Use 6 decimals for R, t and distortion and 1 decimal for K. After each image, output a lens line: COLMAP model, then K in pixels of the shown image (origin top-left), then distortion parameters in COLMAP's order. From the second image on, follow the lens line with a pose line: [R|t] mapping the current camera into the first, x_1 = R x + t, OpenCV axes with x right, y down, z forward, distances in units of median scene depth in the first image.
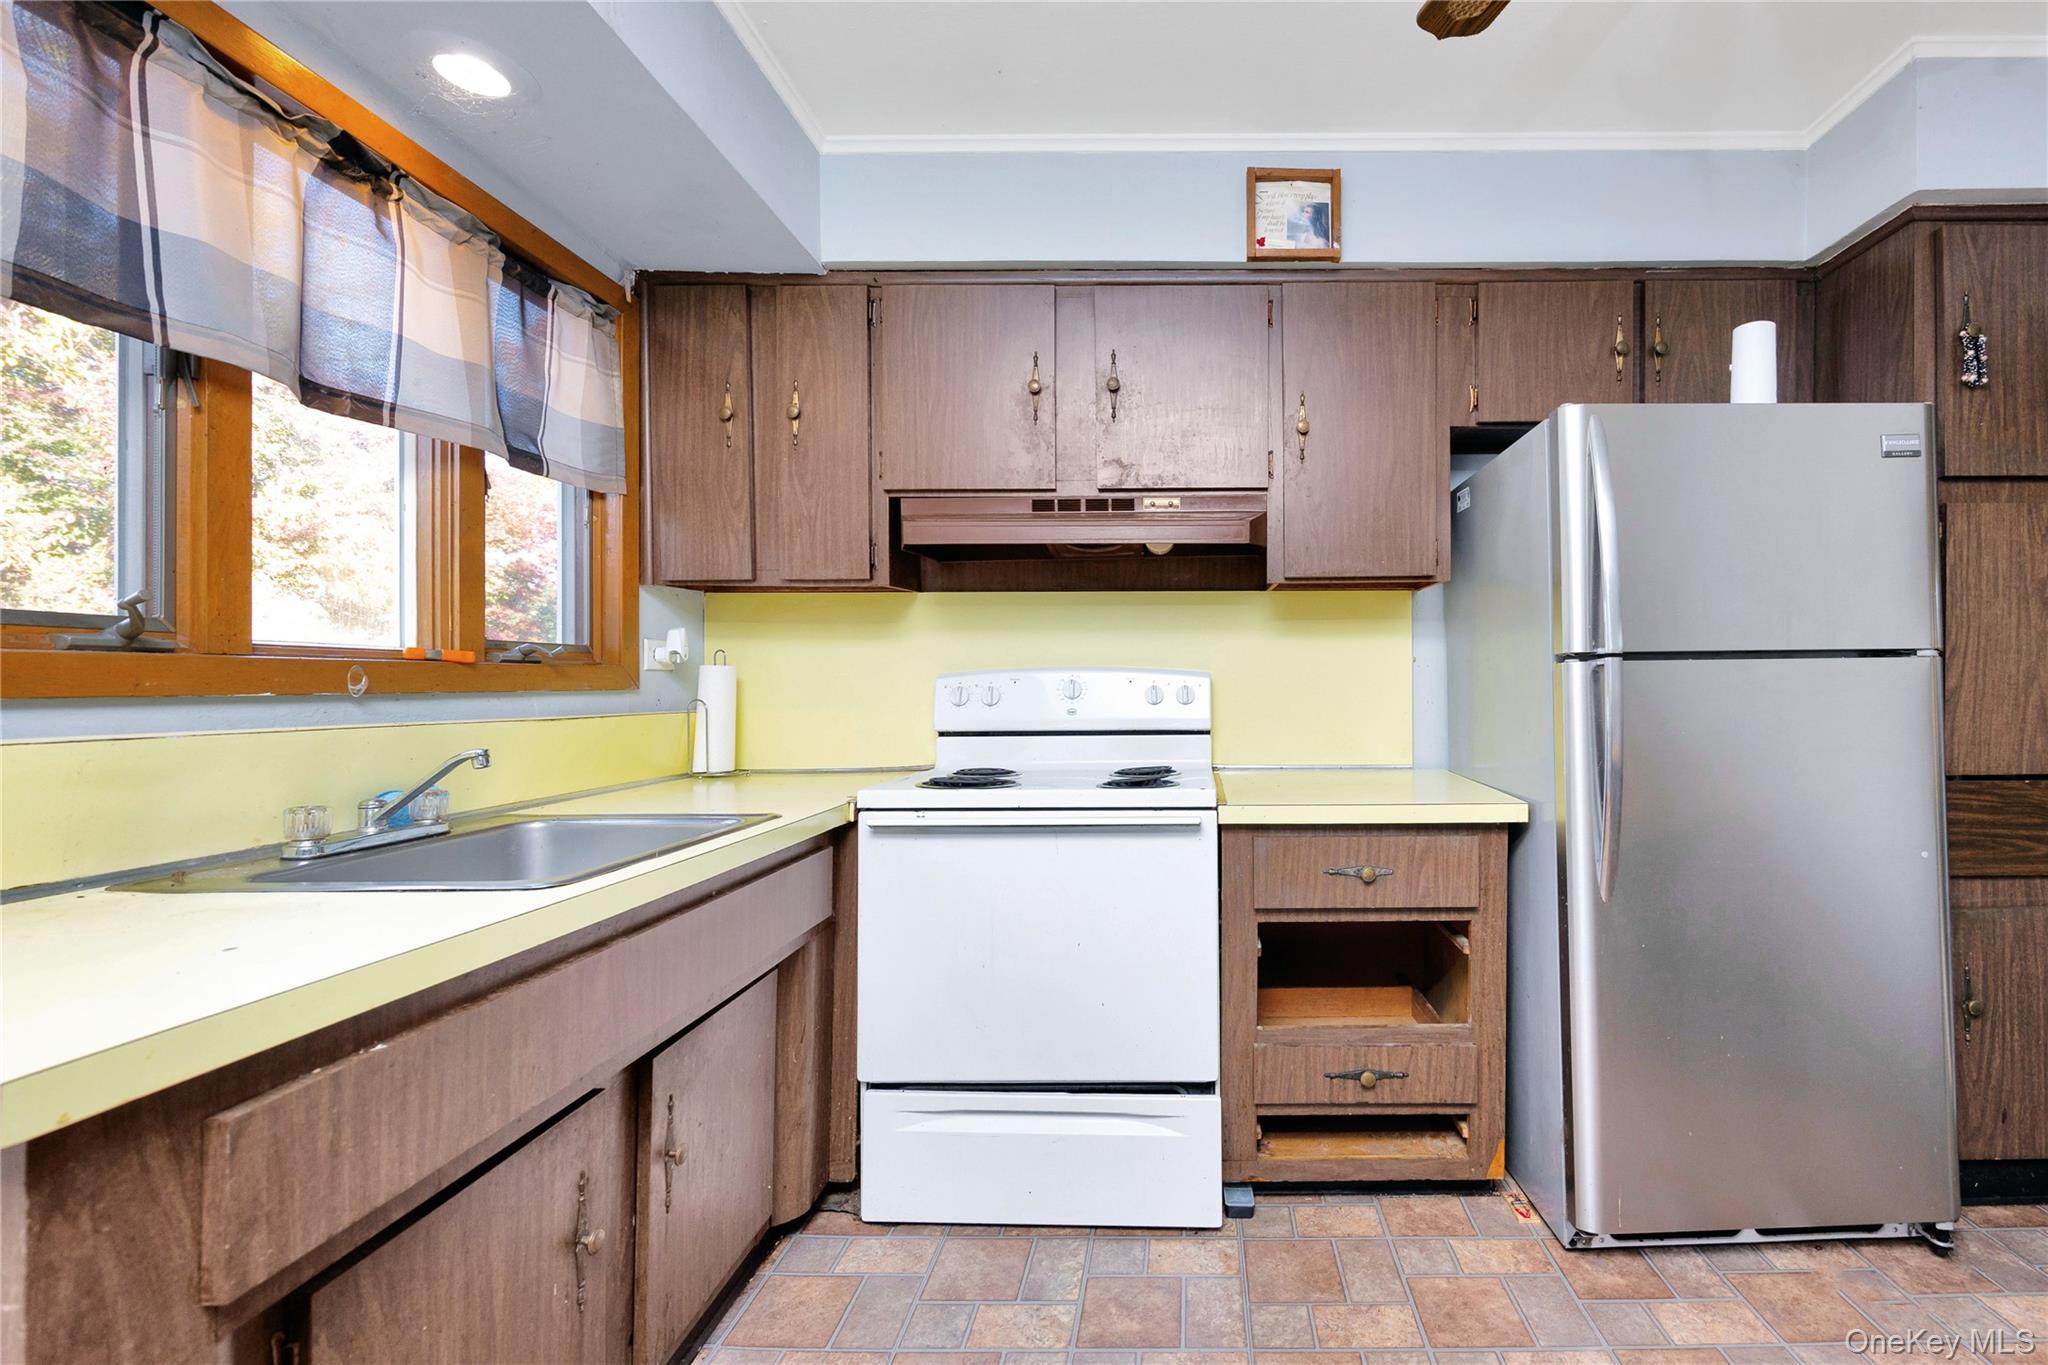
lens RADIAL K [[854.7, 0, 1024.5], [0, 854.7, 679.2], [0, 0, 1]] dist [-0.011901, 0.001066]
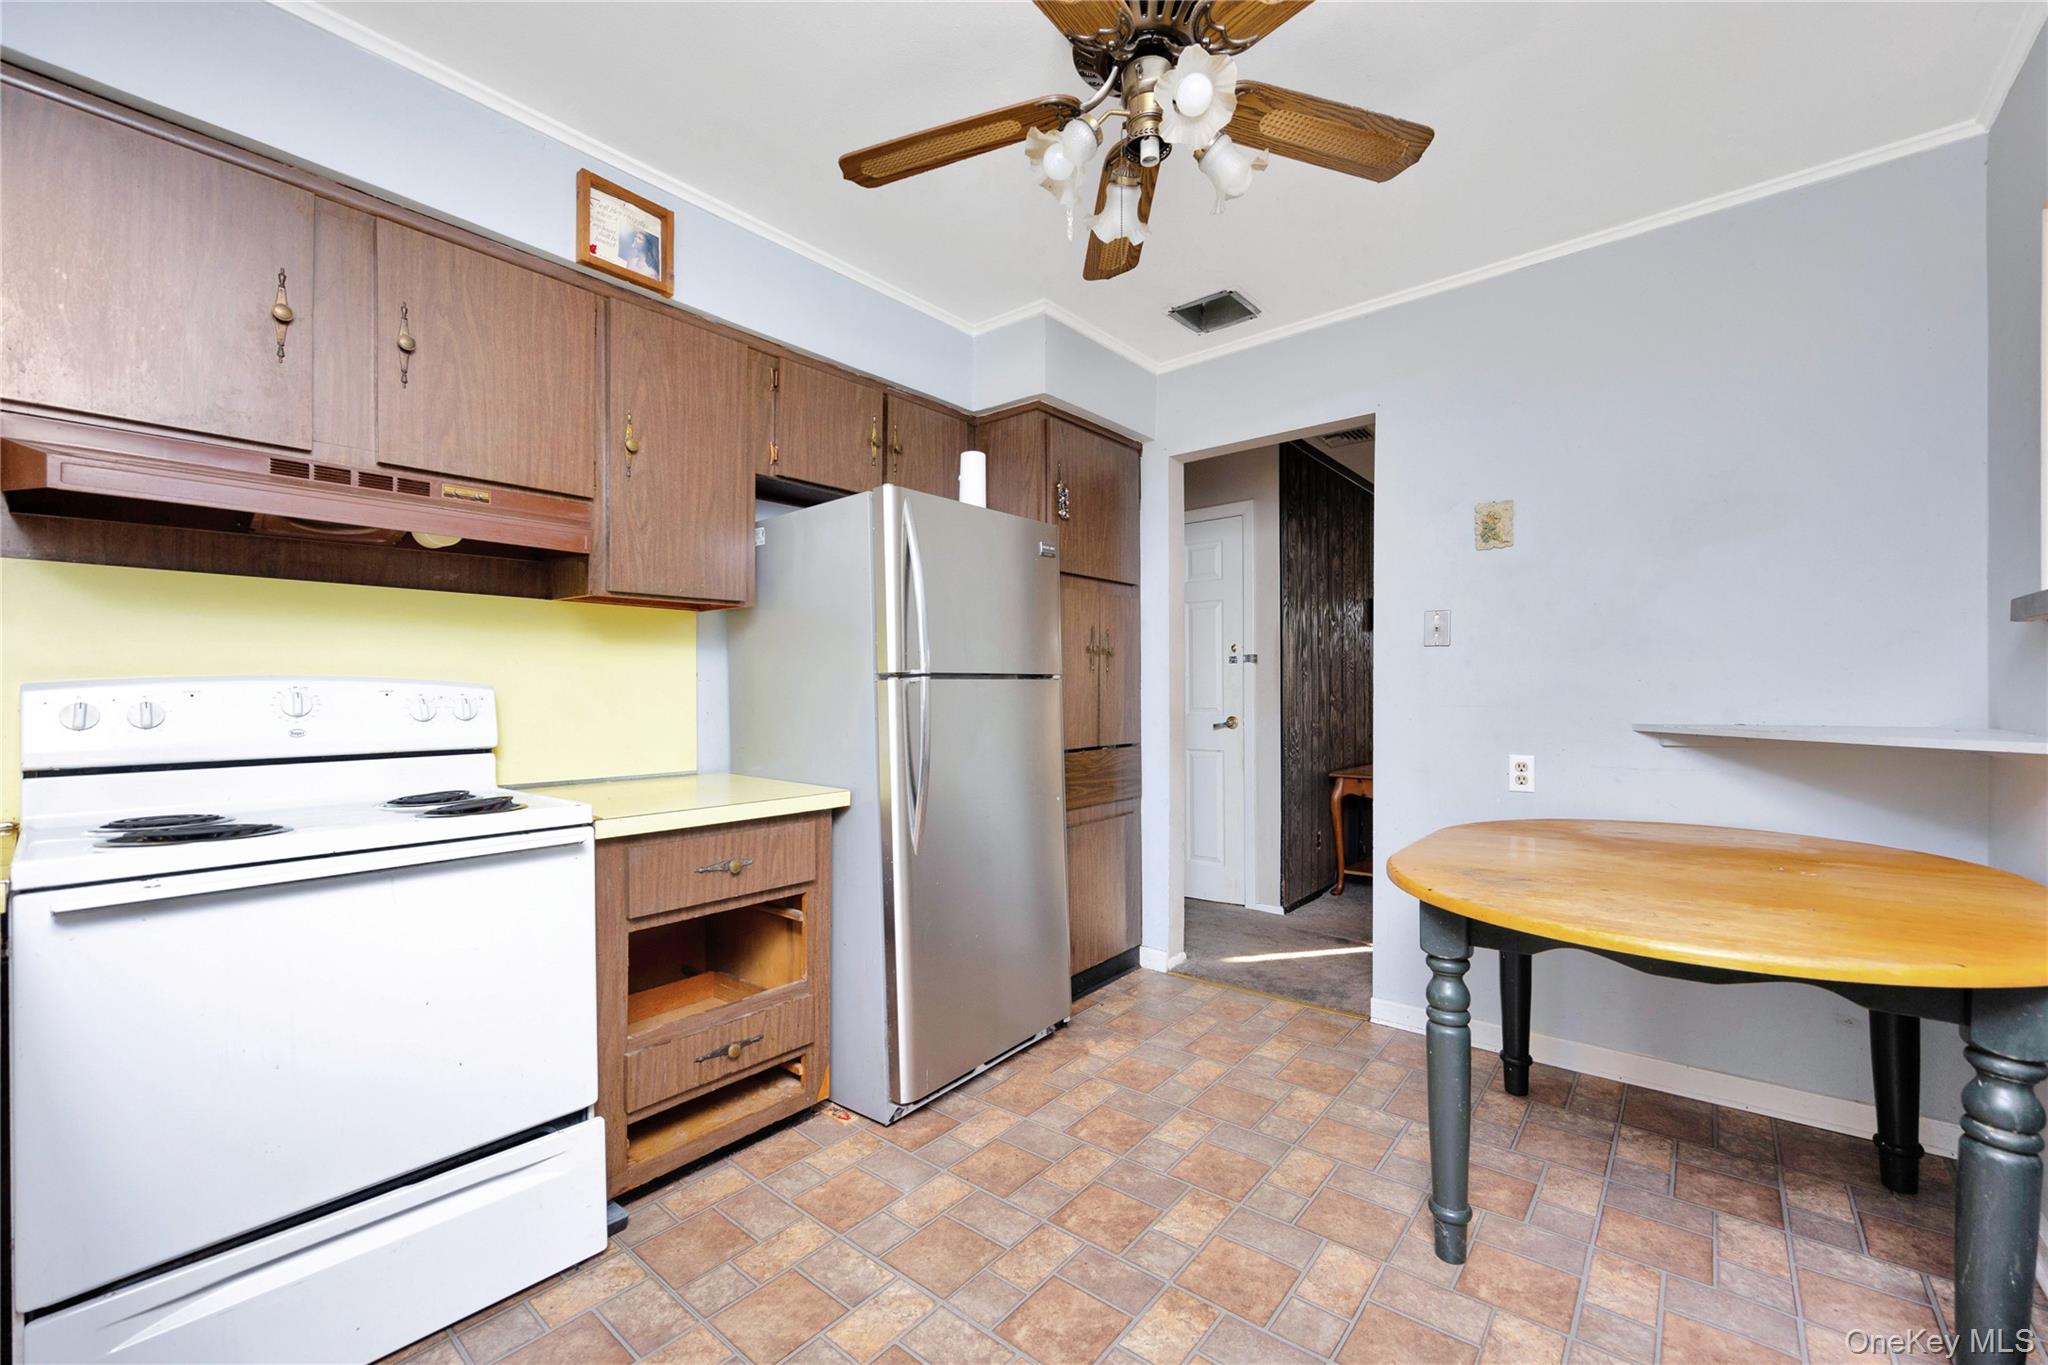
lens RADIAL K [[819.4, 0, 1023.2], [0, 819.4, 685.5], [0, 0, 1]] dist [-0.011053, 0.000394]
pose [[0.635929, 0.007339, 0.771712, -0.175634], [-0.001194, 0.999963, -0.008526, 0.000040], [-0.771746, 0.004501, 0.635914, 0.023572]]
